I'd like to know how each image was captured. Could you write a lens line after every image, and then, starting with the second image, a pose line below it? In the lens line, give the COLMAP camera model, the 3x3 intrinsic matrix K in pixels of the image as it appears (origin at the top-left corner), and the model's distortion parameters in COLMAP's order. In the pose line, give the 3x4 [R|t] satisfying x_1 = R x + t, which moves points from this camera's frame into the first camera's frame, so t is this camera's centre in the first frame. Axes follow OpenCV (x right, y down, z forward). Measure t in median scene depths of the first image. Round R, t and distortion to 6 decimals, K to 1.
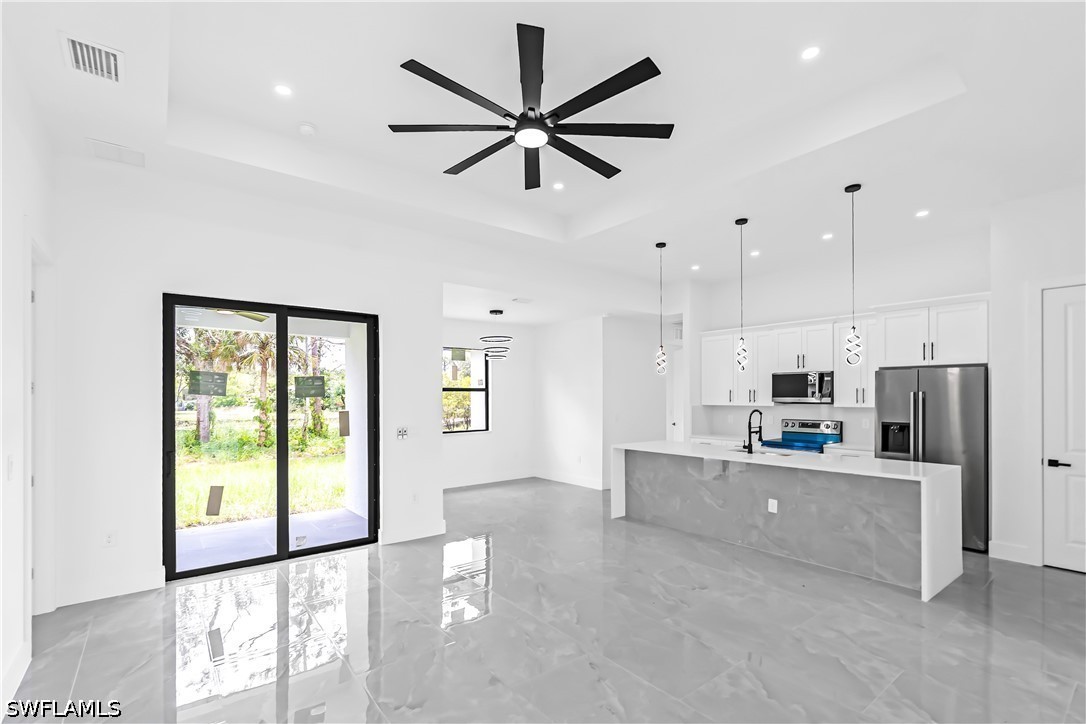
lens RADIAL K [[494.0, 0, 541.0], [0, 494.0, 392.7], [0, 0, 1]] dist [0.000461, 0.000405]
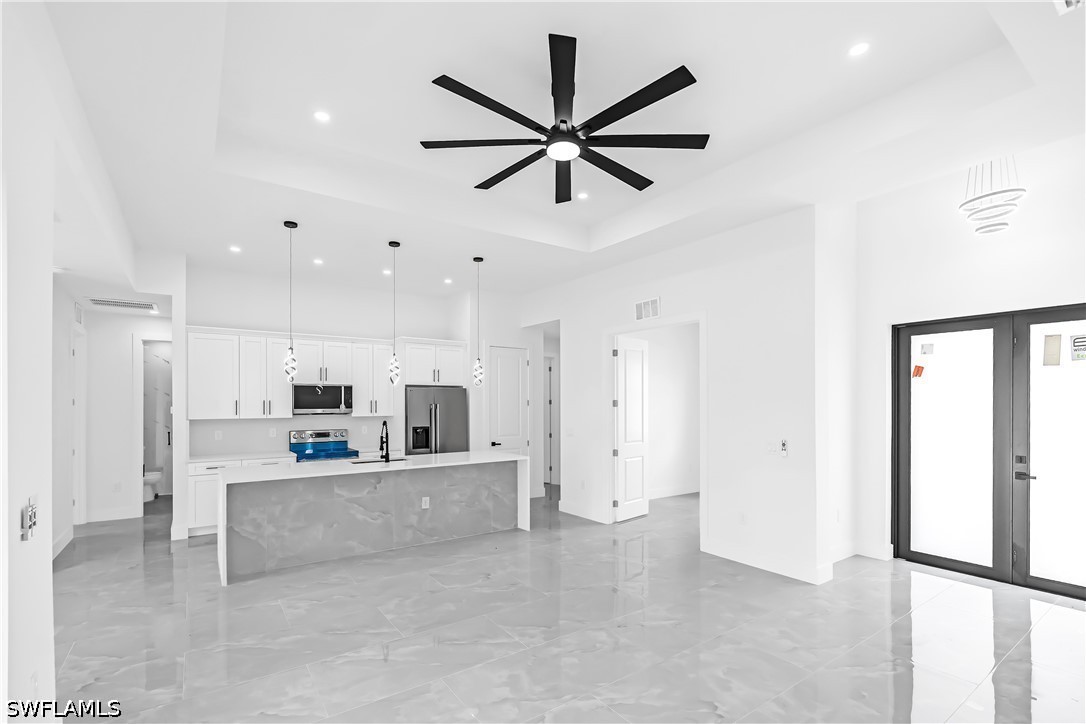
lens RADIAL K [[495.0, 0, 541.4], [0, 495.0, 402.5], [0, 0, 1]] dist [-0.000825, 0.000179]
pose [[0.054320, 0.000030, 0.998524, -0.635063], [-0.005515, 0.999985, 0.000270, -0.008111], [-0.998508, -0.005521, 0.054320, 0.622856]]
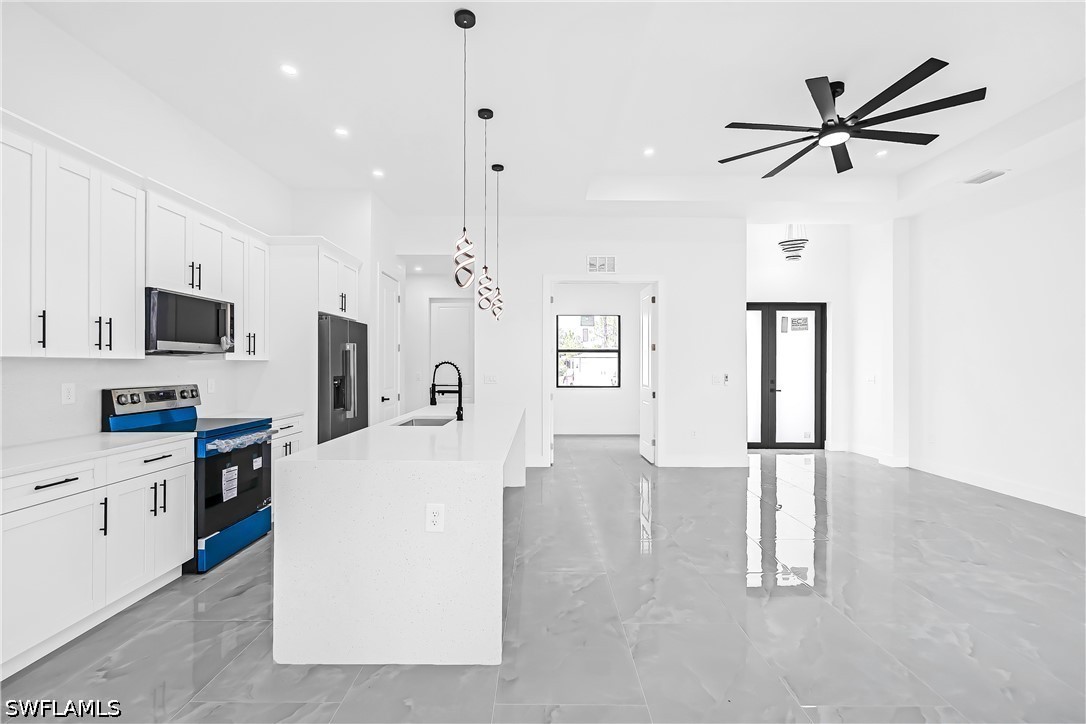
lens RADIAL K [[481.0, 0, 543.0], [0, 481.0, 362.0], [0, 0, 1]] dist [0.001461, 0.000439]
pose [[-0.786290, 0.003407, 0.617848, -0.120731], [-0.005557, 0.999905, -0.012586, 0.045046], [-0.617832, -0.013329, -0.786197, 1.516811]]
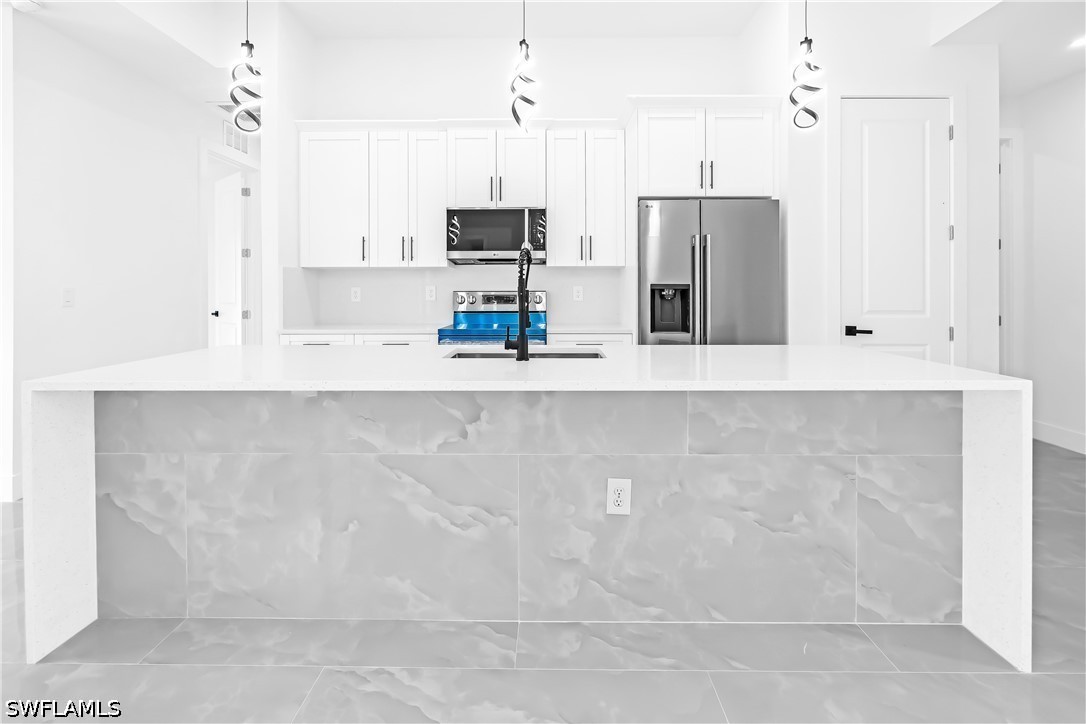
lens RADIAL K [[501.6, 0, 543.1], [0, 501.6, 293.6], [0, 0, 1]] dist [-0.000532, 0.000168]
pose [[0.626295, -0.005206, 0.779569, 0.131143], [-0.005001, 0.999930, 0.010696, 0.068248], [-0.779570, -0.010598, 0.626226, 0.757493]]
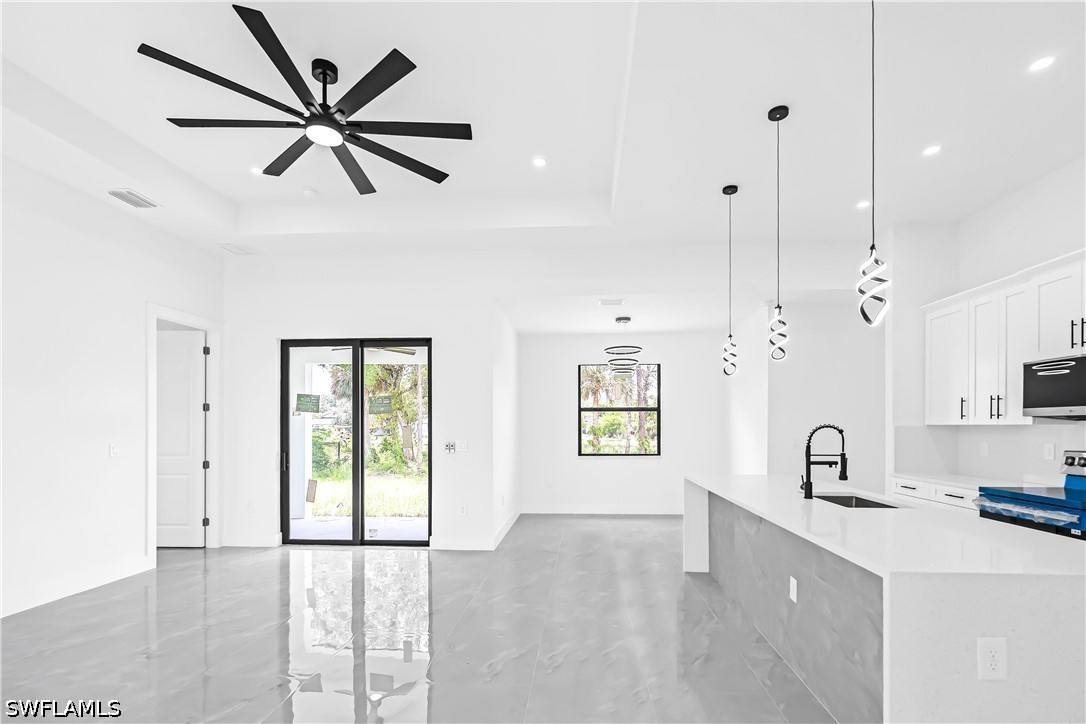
lens RADIAL K [[500.0, 0, 549.4], [0, 500.0, 427.5], [0, 0, 1]] dist [0.000269, 0.000165]
pose [[0.744864, 0.002733, -0.667211, 0.599287], [0.004085, 0.999954, 0.008656, 0.031764], [0.667204, -0.009173, 0.744819, 0.353201]]
